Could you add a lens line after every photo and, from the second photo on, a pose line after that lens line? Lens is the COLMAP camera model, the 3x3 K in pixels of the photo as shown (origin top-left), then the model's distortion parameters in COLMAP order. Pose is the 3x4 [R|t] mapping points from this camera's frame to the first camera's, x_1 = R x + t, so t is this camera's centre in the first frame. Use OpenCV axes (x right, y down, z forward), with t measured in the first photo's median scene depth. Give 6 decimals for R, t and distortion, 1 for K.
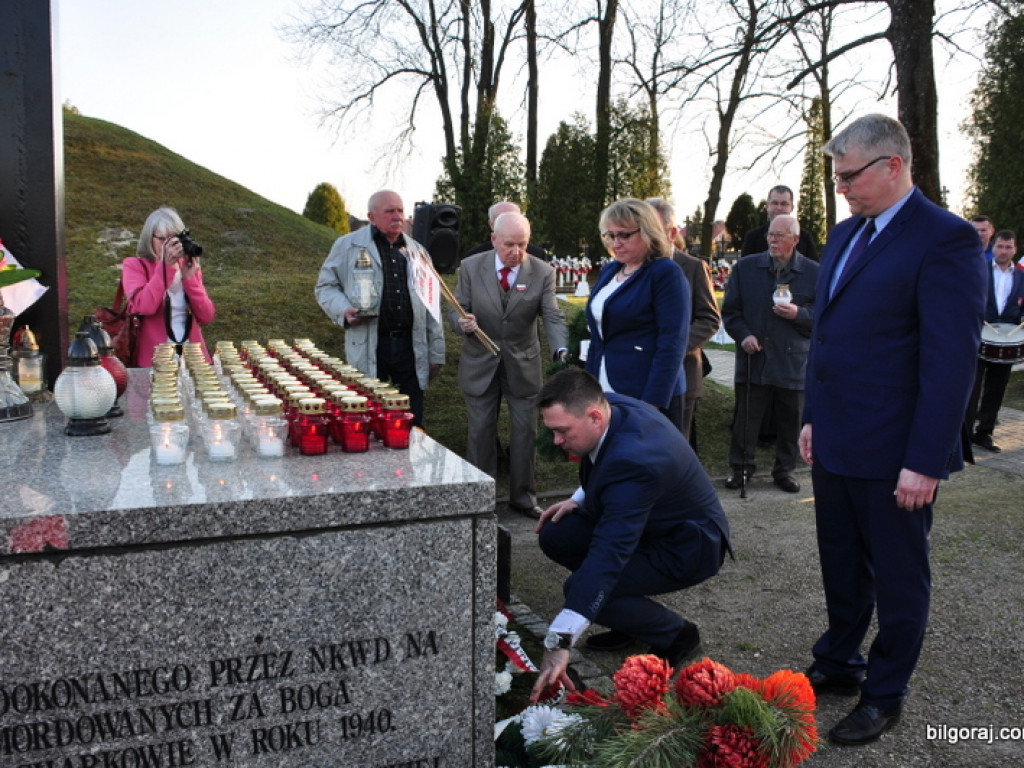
lens RADIAL K [[894.0, 0, 512.0], [0, 894.0, 384.0], [0, 0, 1]] dist [-0.156646, 0.095264]
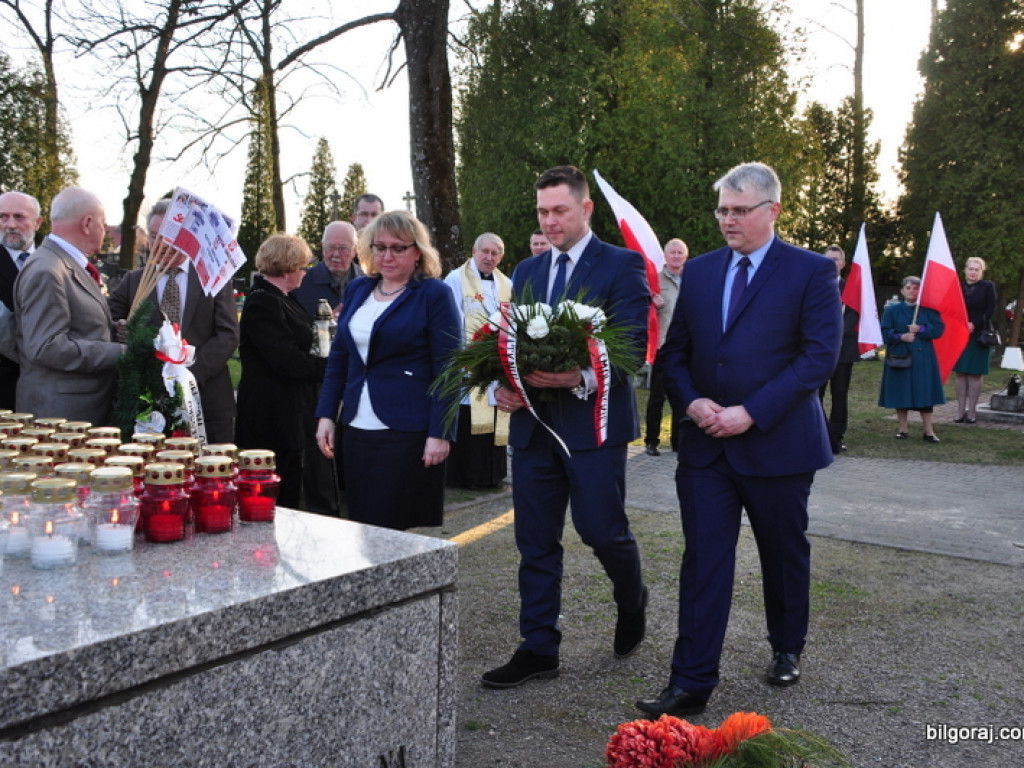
lens RADIAL K [[1099.2, 0, 512.0], [0, 1099.2, 384.0], [0, 0, 1]] dist [-0.050344, 0.158077]
pose [[0.841932, -0.034822, 0.538459, -0.528526], [0.056503, 0.998119, -0.023801, -0.012029], [-0.536617, 0.050463, 0.842315, 0.116607]]
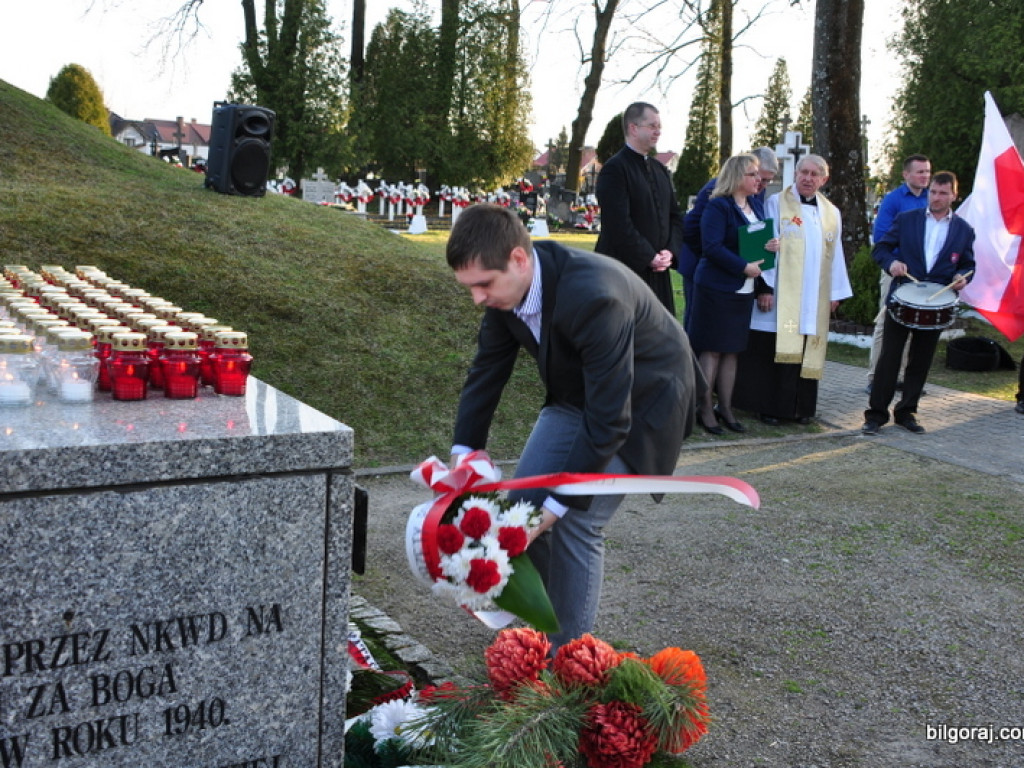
lens RADIAL K [[1120.3, 0, 512.0], [0, 1120.3, 384.0], [0, 0, 1]] dist [-0.043564, 0.148935]
pose [[0.985570, 0.021689, 0.167871, -0.052735], [-0.027520, 0.999093, 0.032487, 0.023144], [-0.167014, -0.036638, 0.985274, -0.109369]]
